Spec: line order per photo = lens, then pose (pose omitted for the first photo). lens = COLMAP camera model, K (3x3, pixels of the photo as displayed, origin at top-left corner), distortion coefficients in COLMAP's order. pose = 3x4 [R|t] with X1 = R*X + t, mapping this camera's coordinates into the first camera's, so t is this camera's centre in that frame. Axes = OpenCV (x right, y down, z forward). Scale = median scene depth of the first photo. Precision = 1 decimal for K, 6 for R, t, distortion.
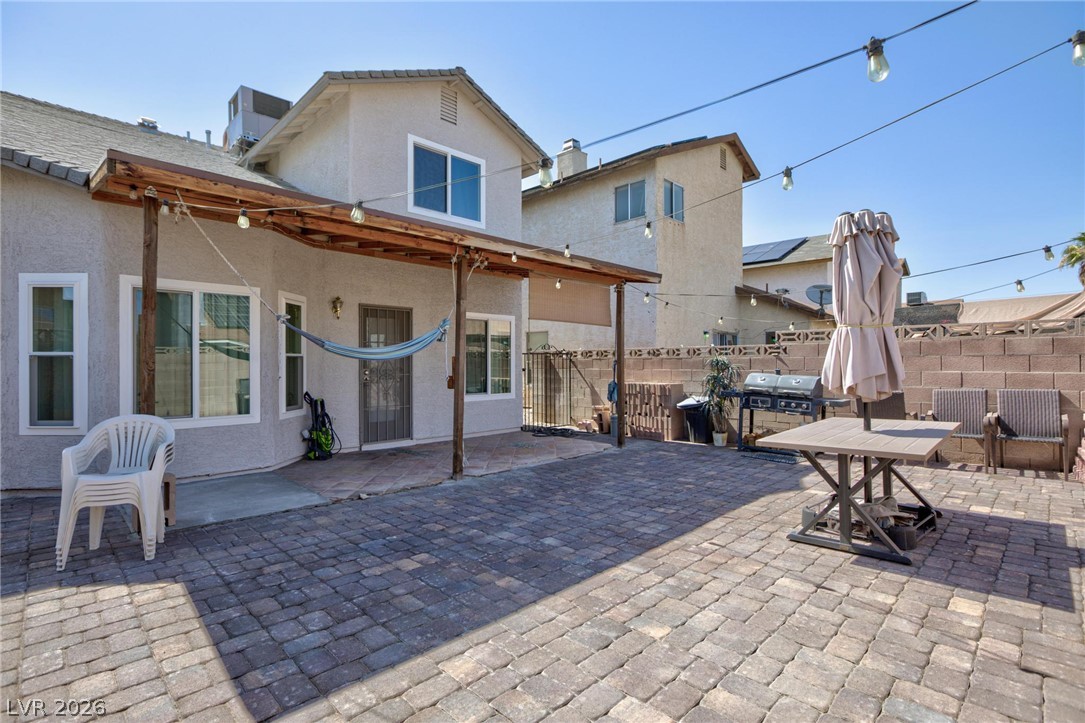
lens RADIAL K [[505.2, 0, 542.9], [0, 505.2, 361.8], [0, 0, 1]] dist [-0.015236, 0.000400]
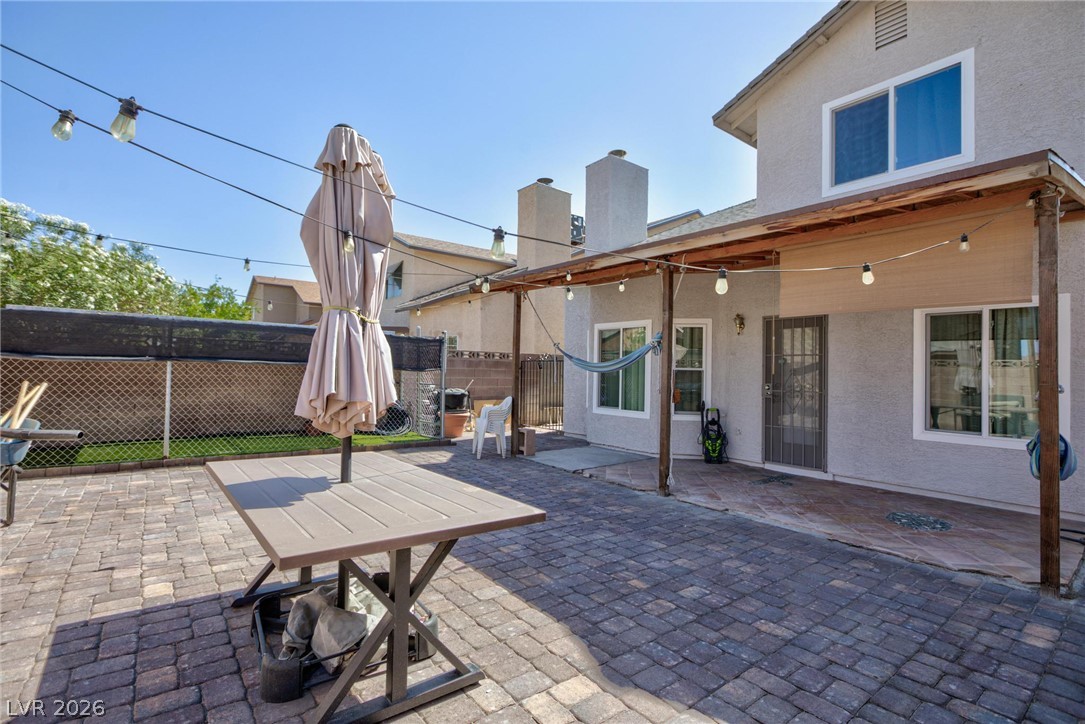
lens RADIAL K [[505.2, 0, 542.8], [0, 505.2, 362.7], [0, 0, 1]] dist [-0.015236, 0.000400]
pose [[-0.107199, -0.018236, -0.994070, 1.099882], [-0.017105, 0.999718, -0.016495, -0.005089], [0.994090, 0.015235, -0.107481, 1.152927]]
